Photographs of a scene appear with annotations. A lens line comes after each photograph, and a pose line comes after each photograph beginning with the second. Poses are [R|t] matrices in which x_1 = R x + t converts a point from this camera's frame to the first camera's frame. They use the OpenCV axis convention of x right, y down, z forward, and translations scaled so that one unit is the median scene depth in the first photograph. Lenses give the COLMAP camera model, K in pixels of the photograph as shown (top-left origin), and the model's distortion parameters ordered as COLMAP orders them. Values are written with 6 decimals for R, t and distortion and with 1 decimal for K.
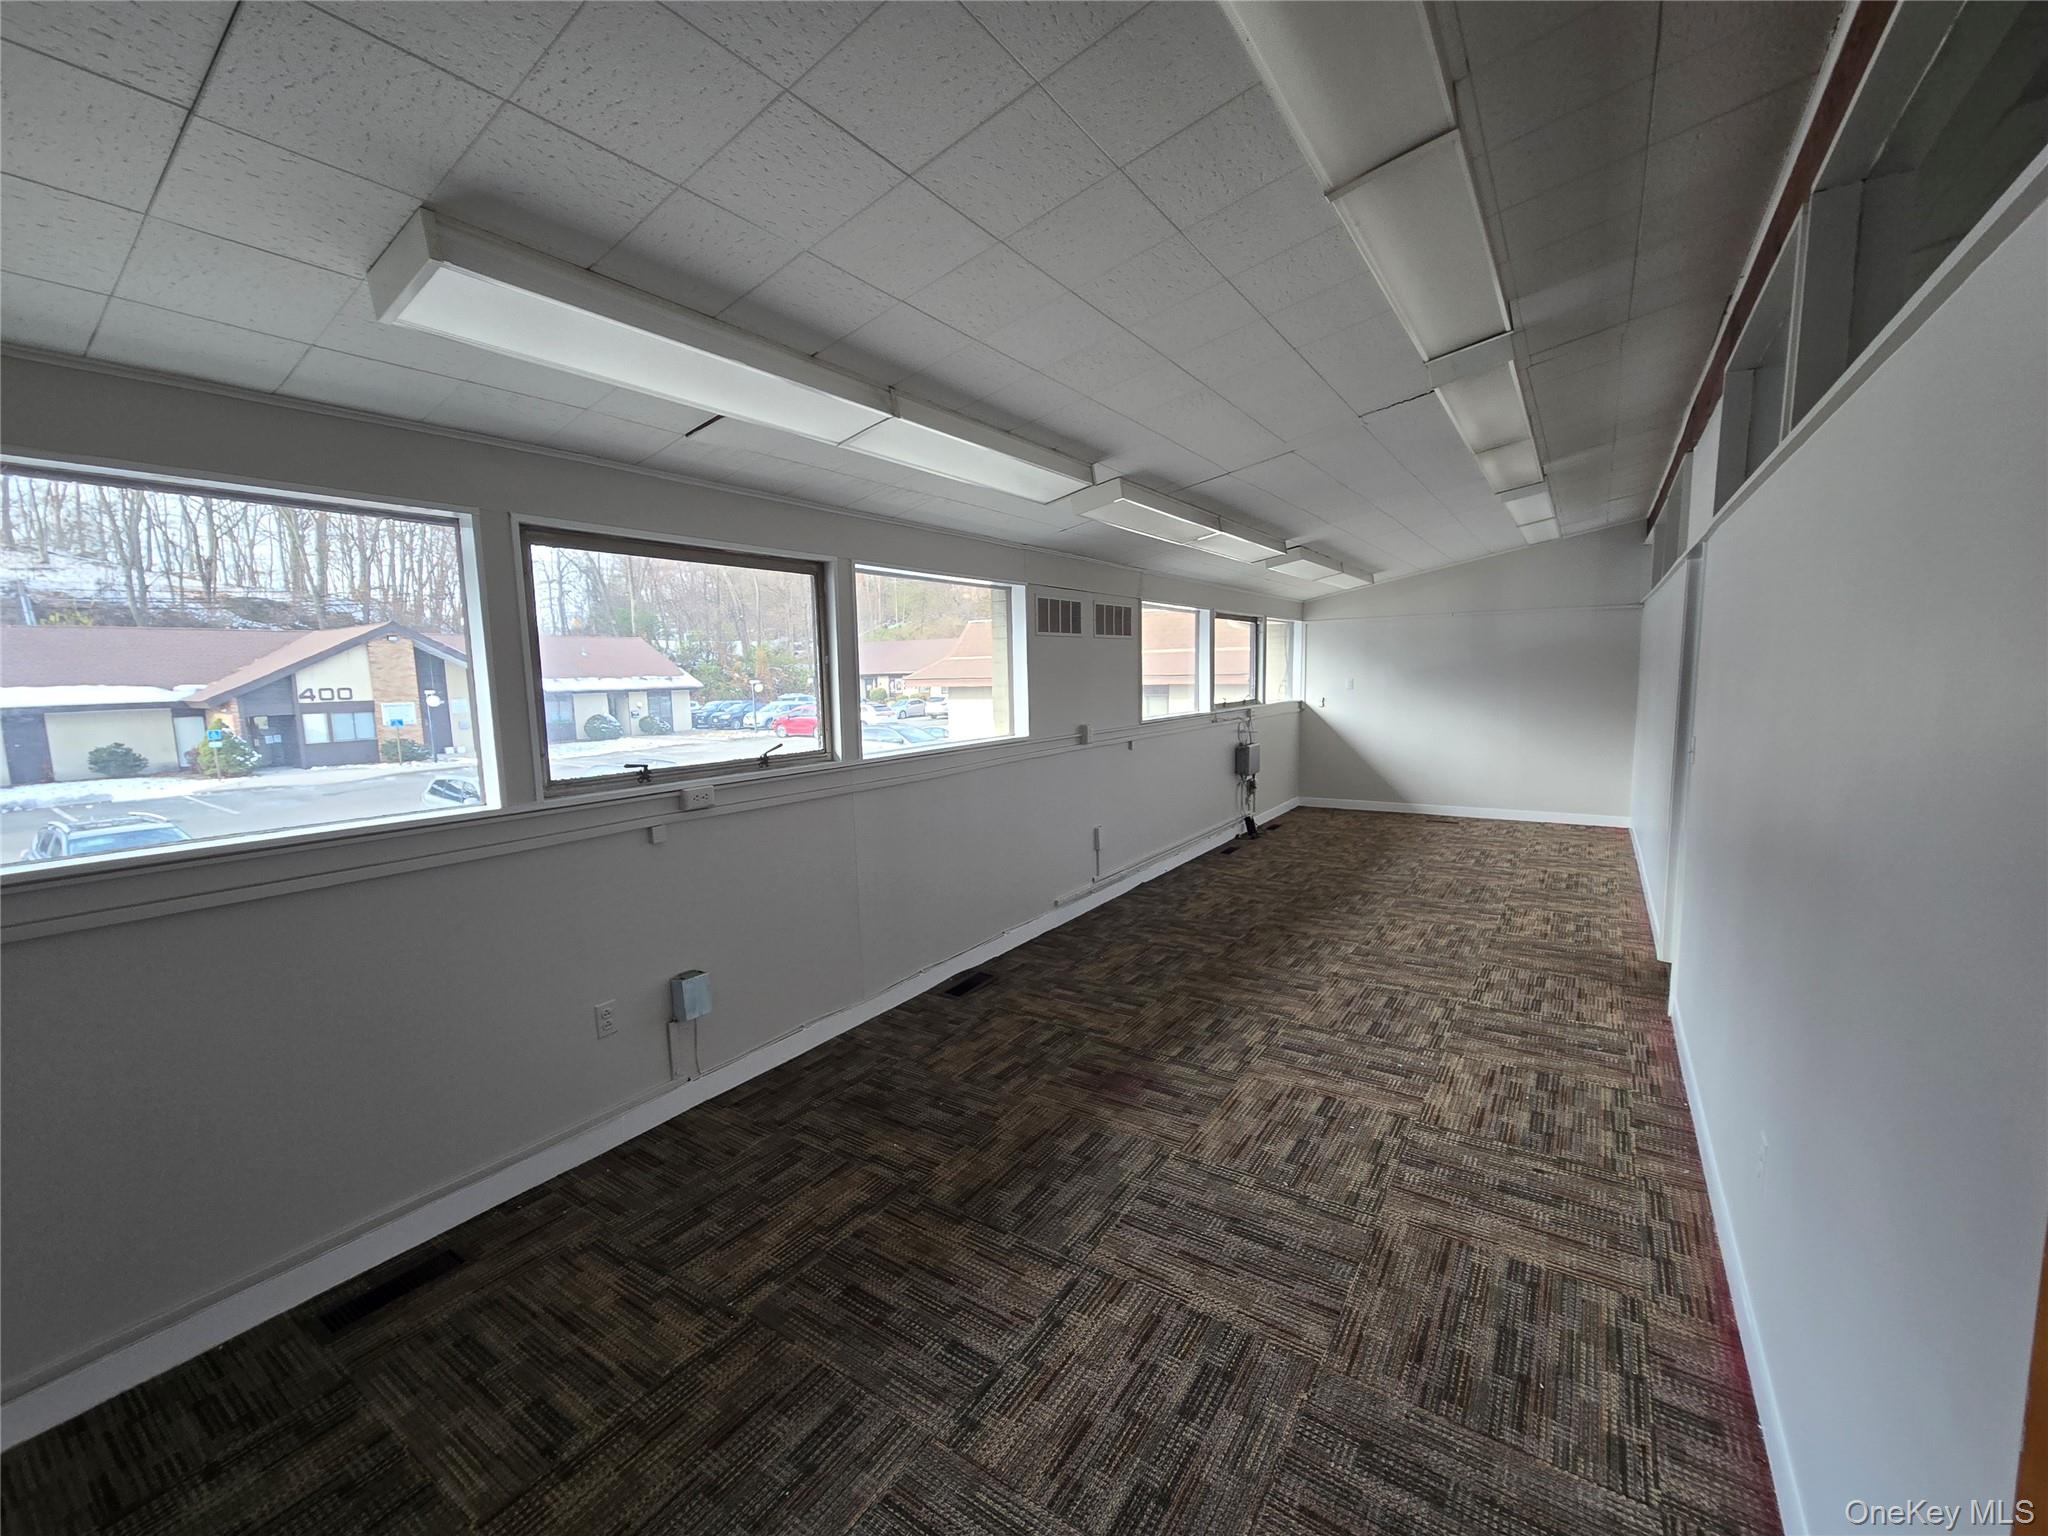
lens RADIAL K [[838.9, 0, 1035.3], [0, 838.9, 768.5], [0, 0, 1]] dist [0.001473, 0.000225]
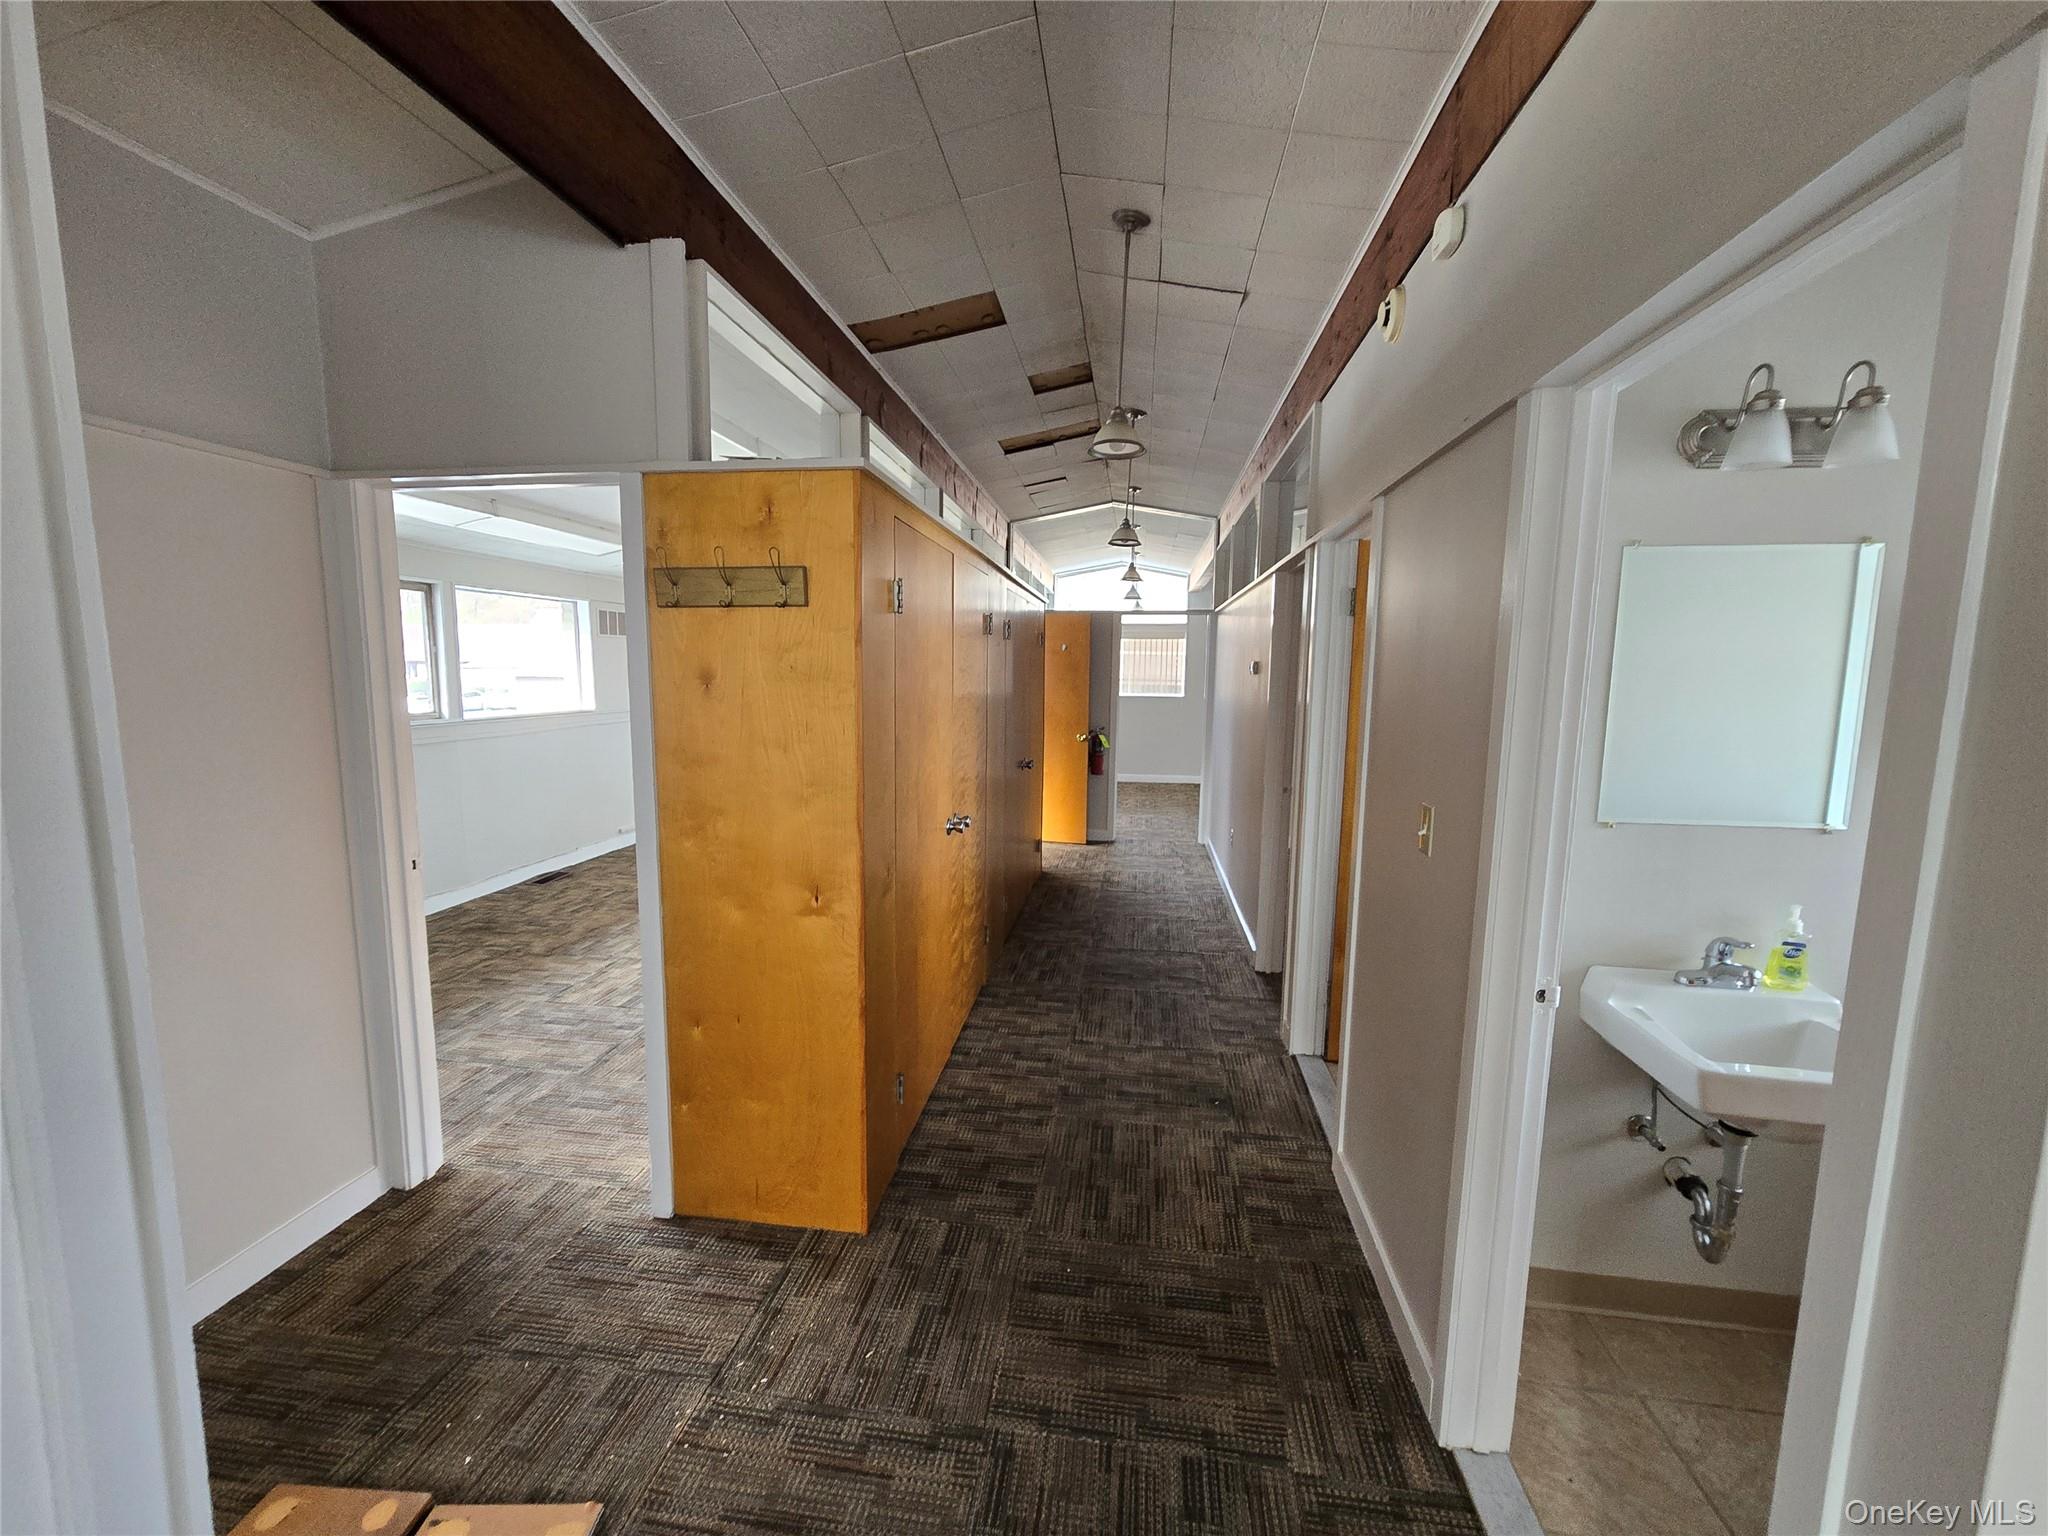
lens RADIAL K [[838.9, 0, 1013.2], [0, 838.9, 764.3], [0, 0, 1]] dist [0.001473, 0.000225]
pose [[0.906904, -0.021428, 0.420791, 0.047969], [0.021641, 0.999757, 0.004269, 0.088211], [-0.420781, 0.005235, 0.907147, -0.775162]]
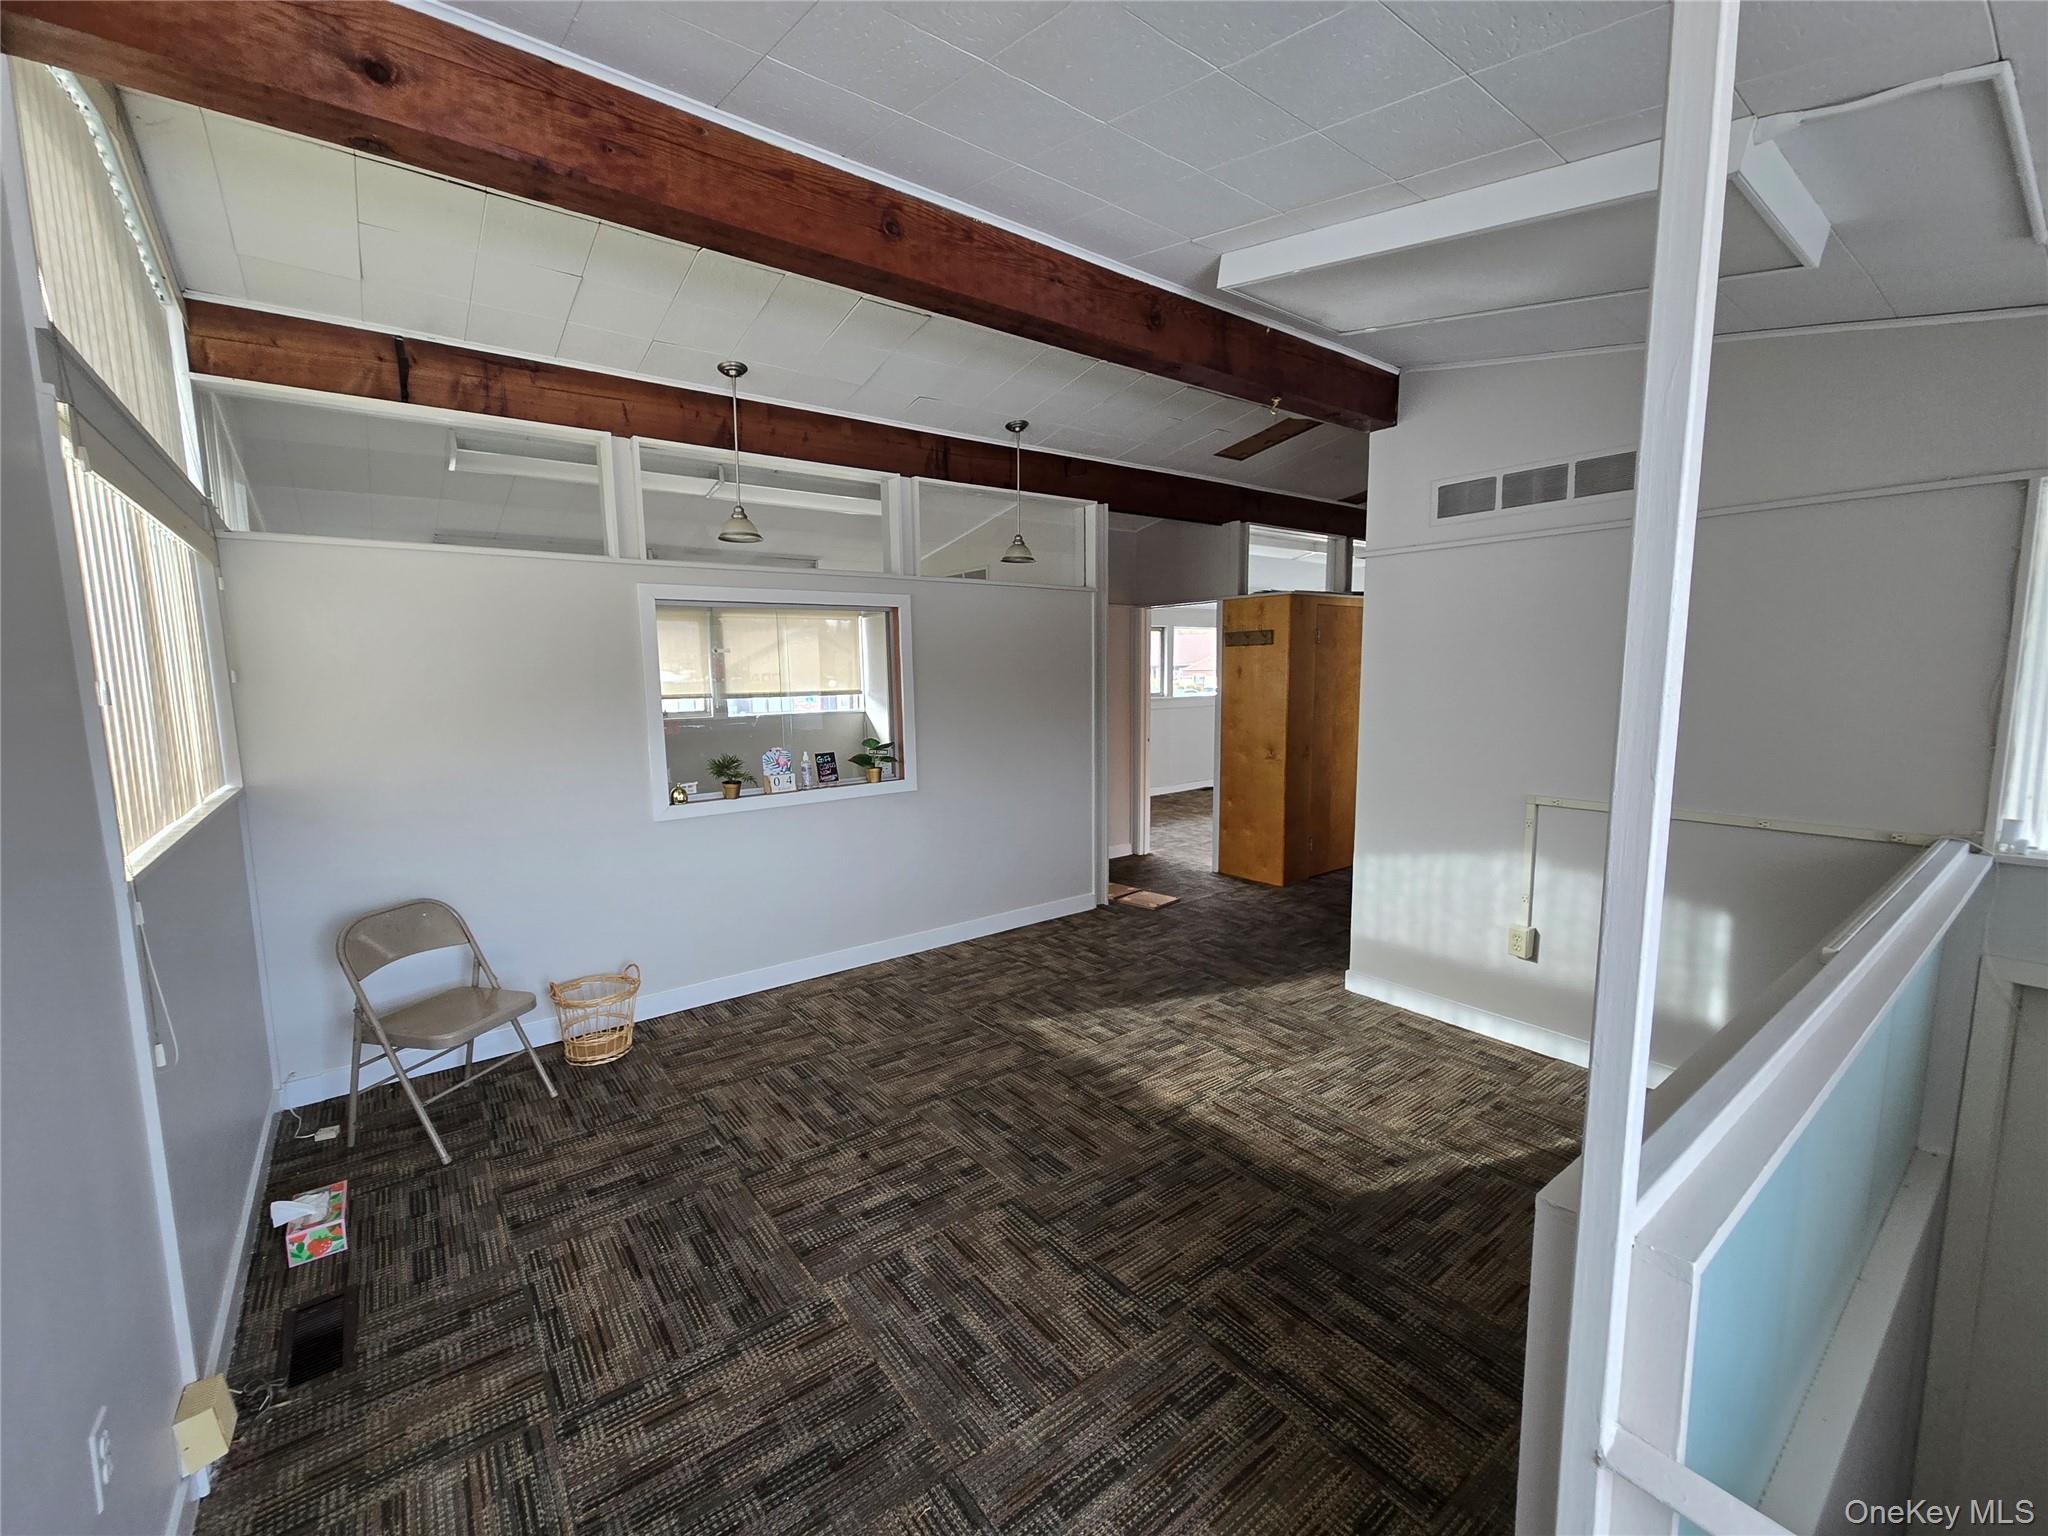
lens RADIAL K [[838.9, 0, 1029.8], [0, 838.9, 772.1], [0, 0, 1]] dist [0.001473, 0.000225]
pose [[0.946212, 0.050938, -0.319511, 0.255729], [-0.046236, 0.998682, 0.022289, 0.209266], [0.320225, -0.006317, 0.947320, -1.875199]]
